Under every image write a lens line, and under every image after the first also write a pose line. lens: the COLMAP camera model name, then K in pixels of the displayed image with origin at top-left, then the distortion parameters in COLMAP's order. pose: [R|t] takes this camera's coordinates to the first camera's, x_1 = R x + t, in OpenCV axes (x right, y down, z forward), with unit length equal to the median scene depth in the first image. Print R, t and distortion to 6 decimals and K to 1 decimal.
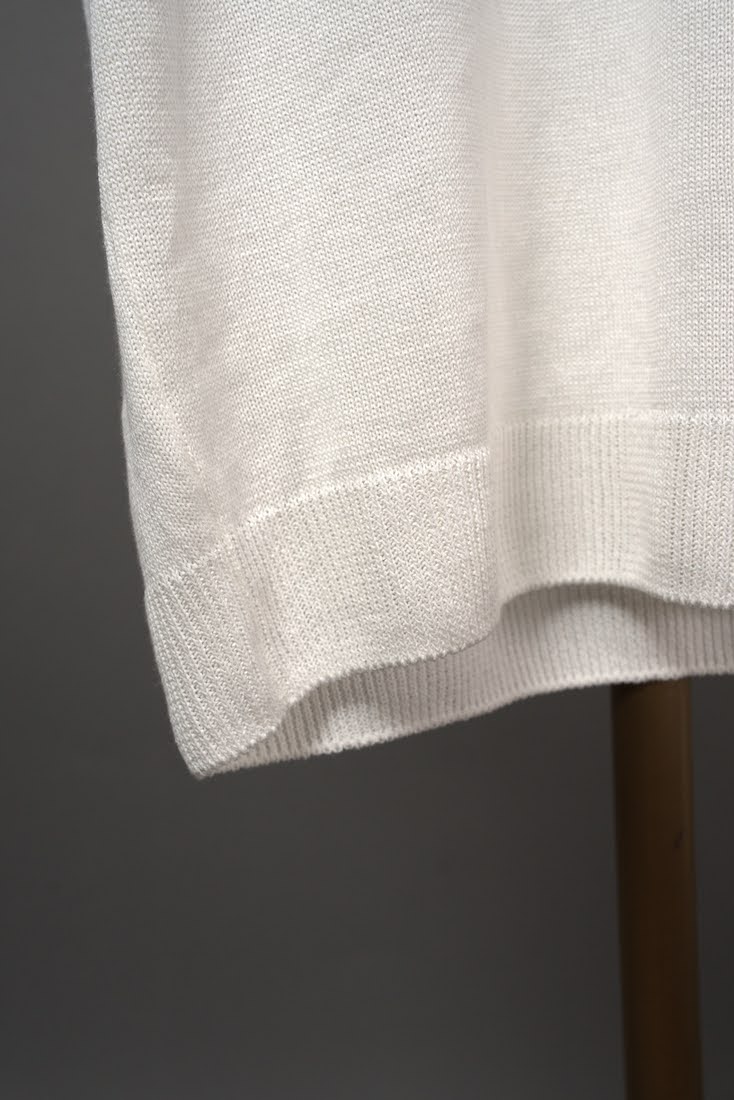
lens RADIAL K [[1301.8, 0, 369.8], [0, 1301.8, 550.9], [0, 0, 1]] dist [0.061724, 0.000000]
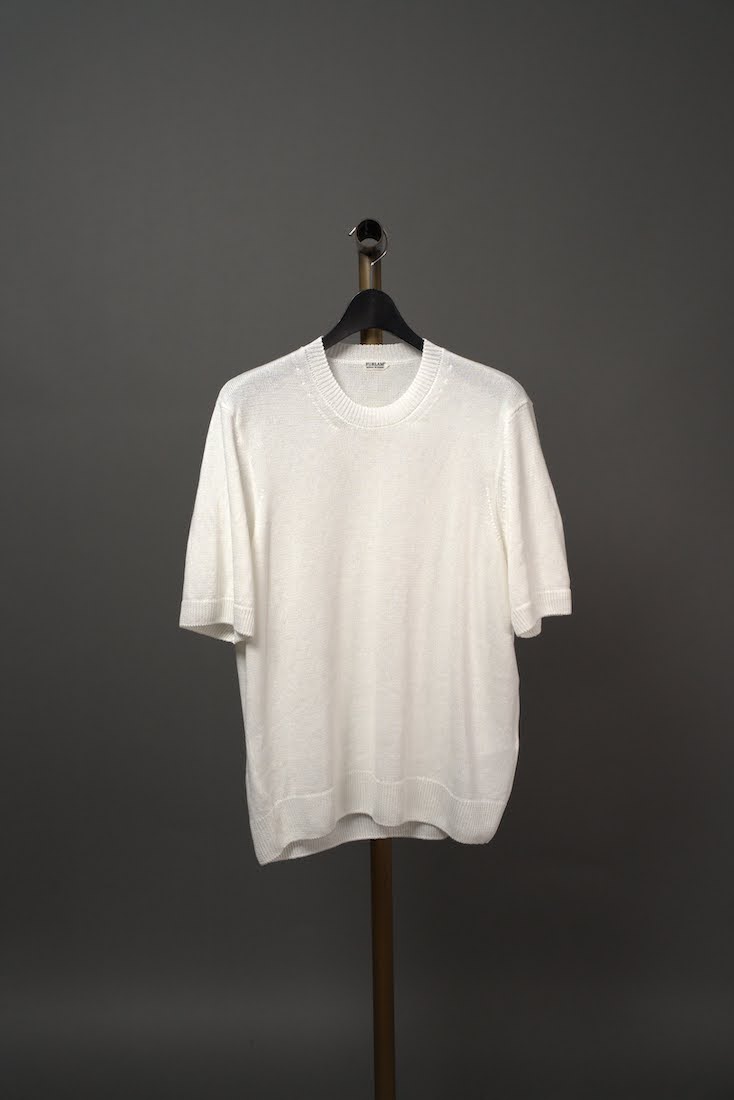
lens RADIAL K [[1301.8, 0, 393.3], [0, 1301.8, 556.4], [0, 0, 1]] dist [0.061724, 0.000000]
pose [[0.998510, 0.026433, 0.047734, 0.064066], [-0.025440, 0.999450, -0.021290, -0.736244], [-0.048270, 0.020044, 0.998633, -3.222334]]
